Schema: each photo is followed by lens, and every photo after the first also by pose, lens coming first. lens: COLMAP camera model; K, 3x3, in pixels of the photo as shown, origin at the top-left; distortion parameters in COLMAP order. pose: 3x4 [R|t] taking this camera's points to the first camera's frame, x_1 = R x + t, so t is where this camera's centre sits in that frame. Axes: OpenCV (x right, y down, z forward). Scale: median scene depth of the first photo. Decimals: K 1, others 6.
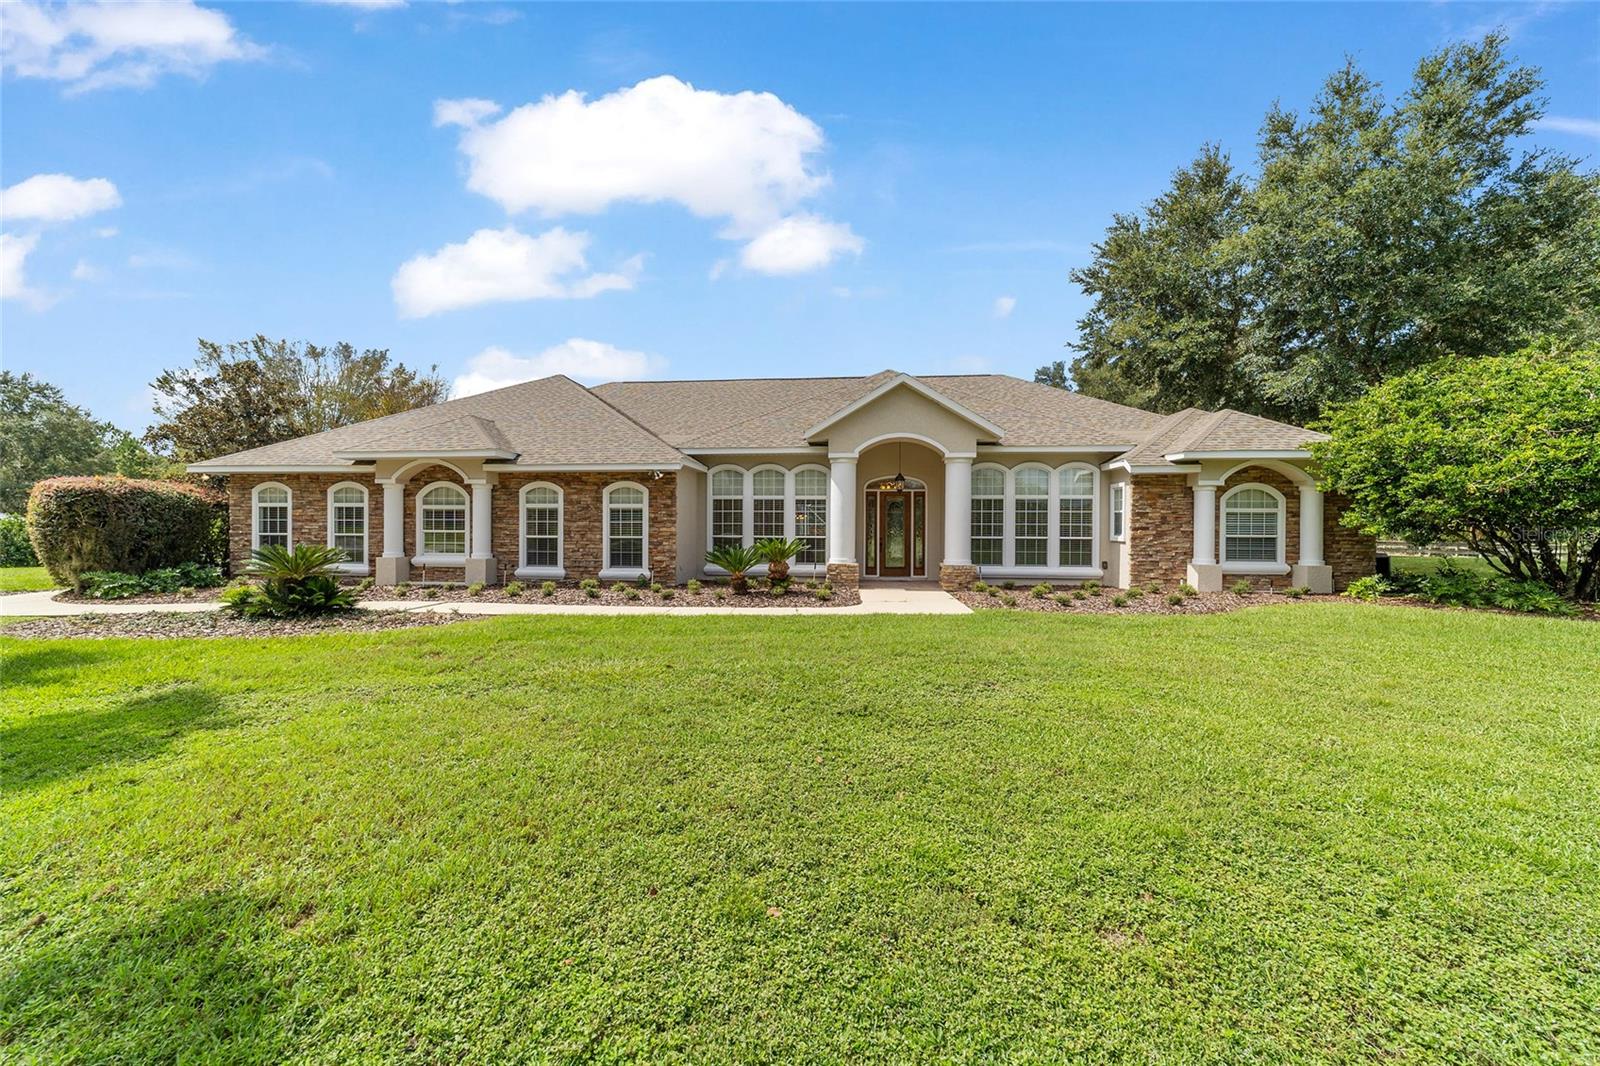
lens RADIAL K [[610.9, 0, 804.8], [0, 610.9, 530.4], [0, 0, 1]] dist [-0.006015, 0.000353]
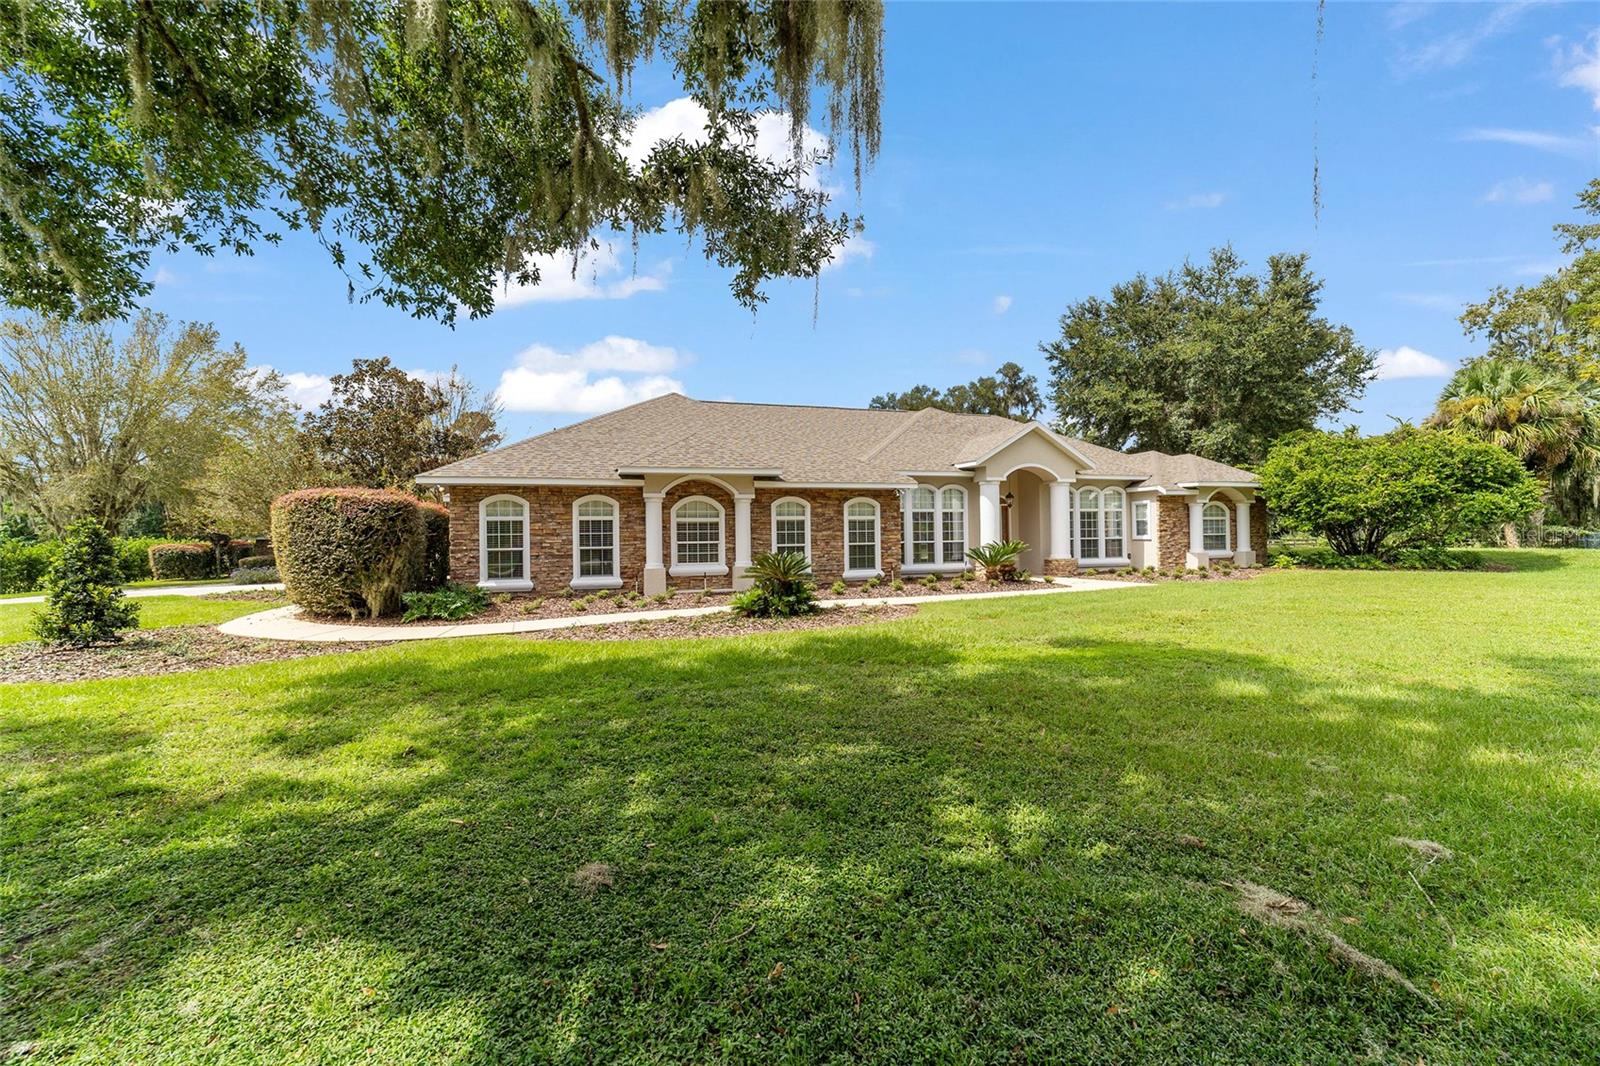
lens RADIAL K [[610.9, 0, 804.8], [0, 610.9, 530.4], [0, 0, 1]] dist [-0.006015, 0.000353]
pose [[0.922505, -0.013557, 0.385748, -0.839130], [0.020198, 0.999709, -0.013168, -0.001590], [-0.385457, 0.019939, 0.922510, -0.063871]]
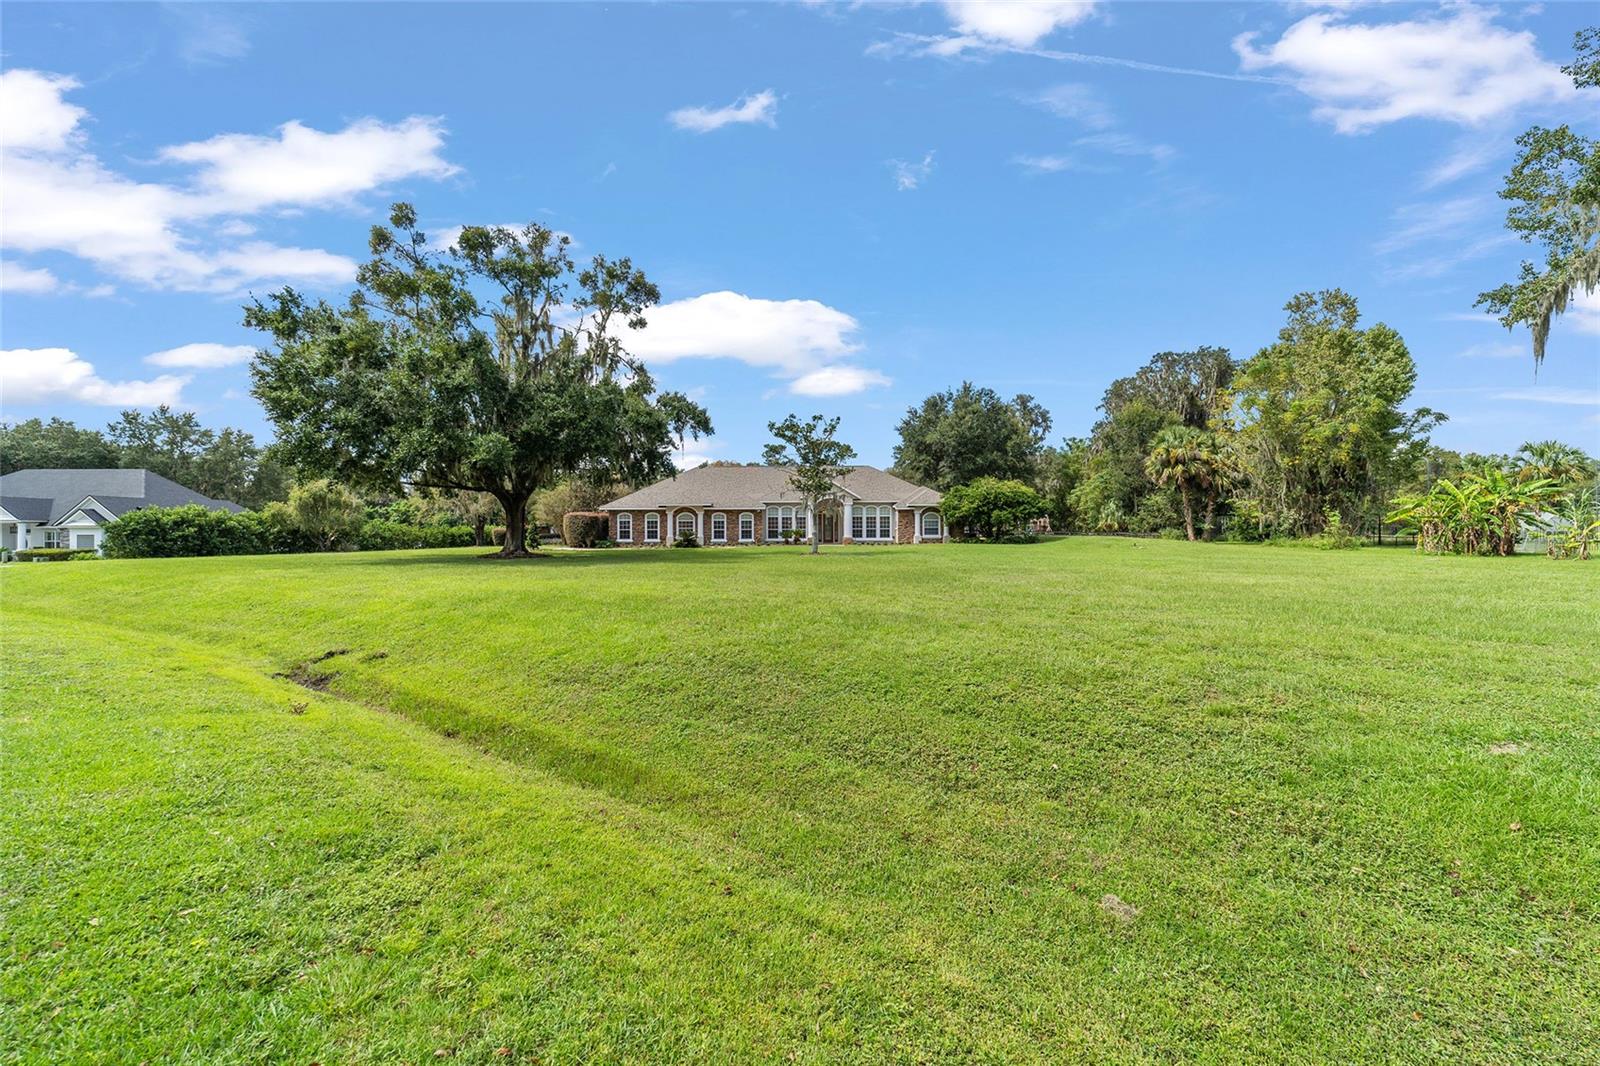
lens RADIAL K [[610.9, 0, 804.8], [0, 610.9, 530.4], [0, 0, 1]] dist [-0.006015, 0.000353]
pose [[0.992061, -0.009088, 0.125426, -0.382770], [0.009874, 0.999935, -0.005649, 0.036038], [-0.125367, 0.006843, 0.992087, -2.192544]]
